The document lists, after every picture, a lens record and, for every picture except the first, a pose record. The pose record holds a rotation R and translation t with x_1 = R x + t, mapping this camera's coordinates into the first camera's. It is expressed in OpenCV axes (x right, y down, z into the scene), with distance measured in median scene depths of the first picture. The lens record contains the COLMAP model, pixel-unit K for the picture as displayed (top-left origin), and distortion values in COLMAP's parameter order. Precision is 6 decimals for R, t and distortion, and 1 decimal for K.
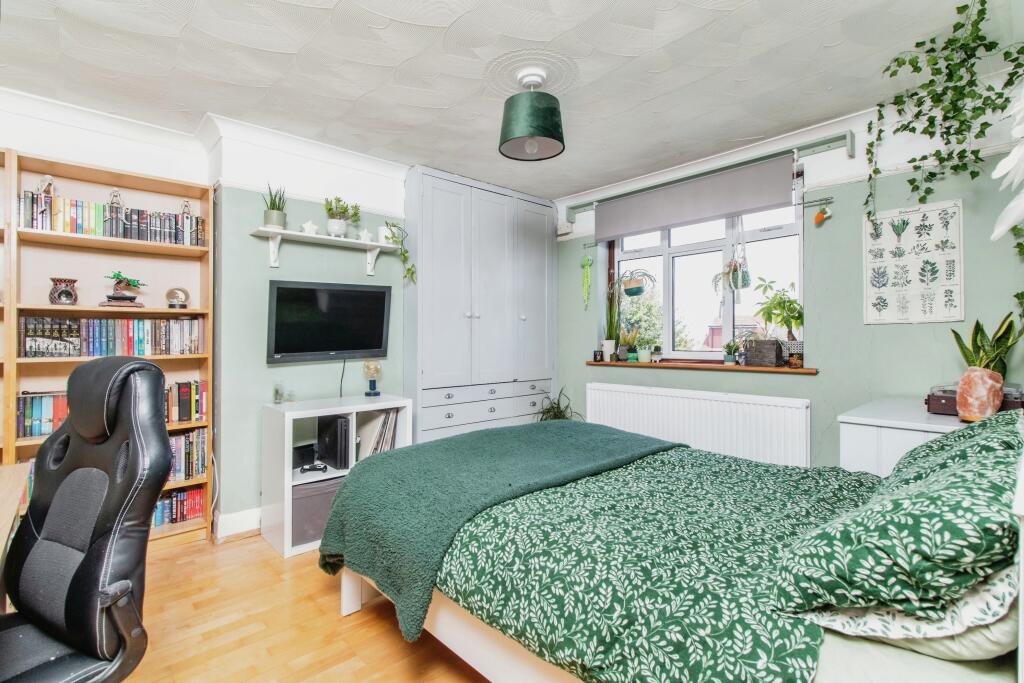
lens RADIAL K [[489.5, 0, 512.0], [0, 489.5, 341.5], [0, 0, 1]] dist [0.000965, 0.000076]
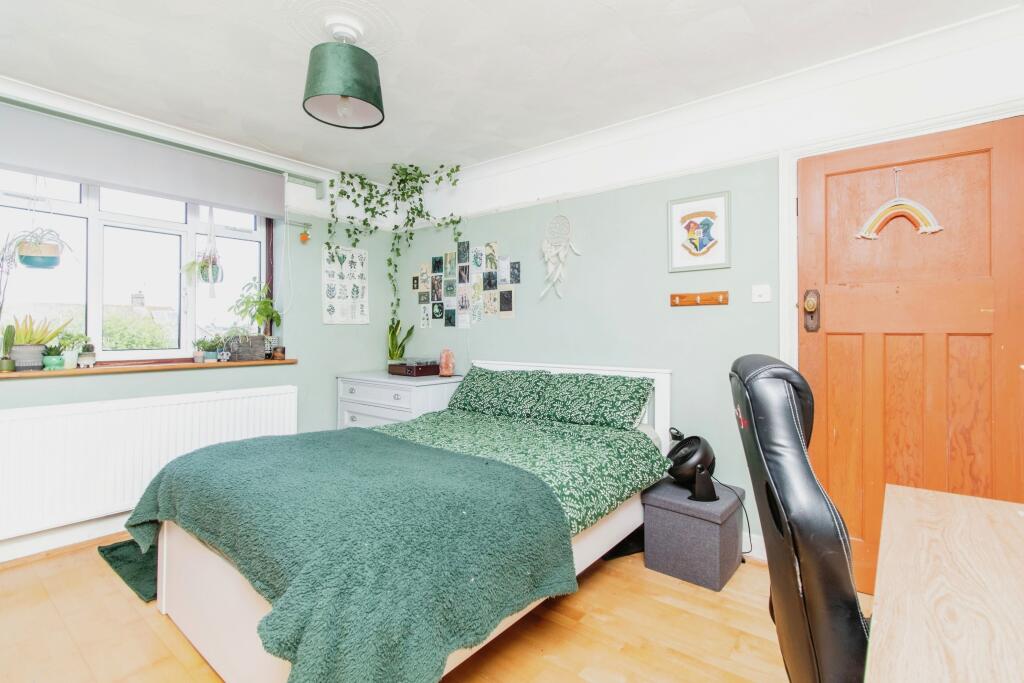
lens RADIAL K [[474.6, 0, 512.0], [0, 474.6, 341.5], [0, 0, 1]] dist [-0.000823, -0.000100]
pose [[-0.152517, -0.012143, 0.988226, -0.693285], [0.006371, 0.999892, 0.013270, -0.000568], [-0.988280, 0.008320, -0.152423, 0.705647]]
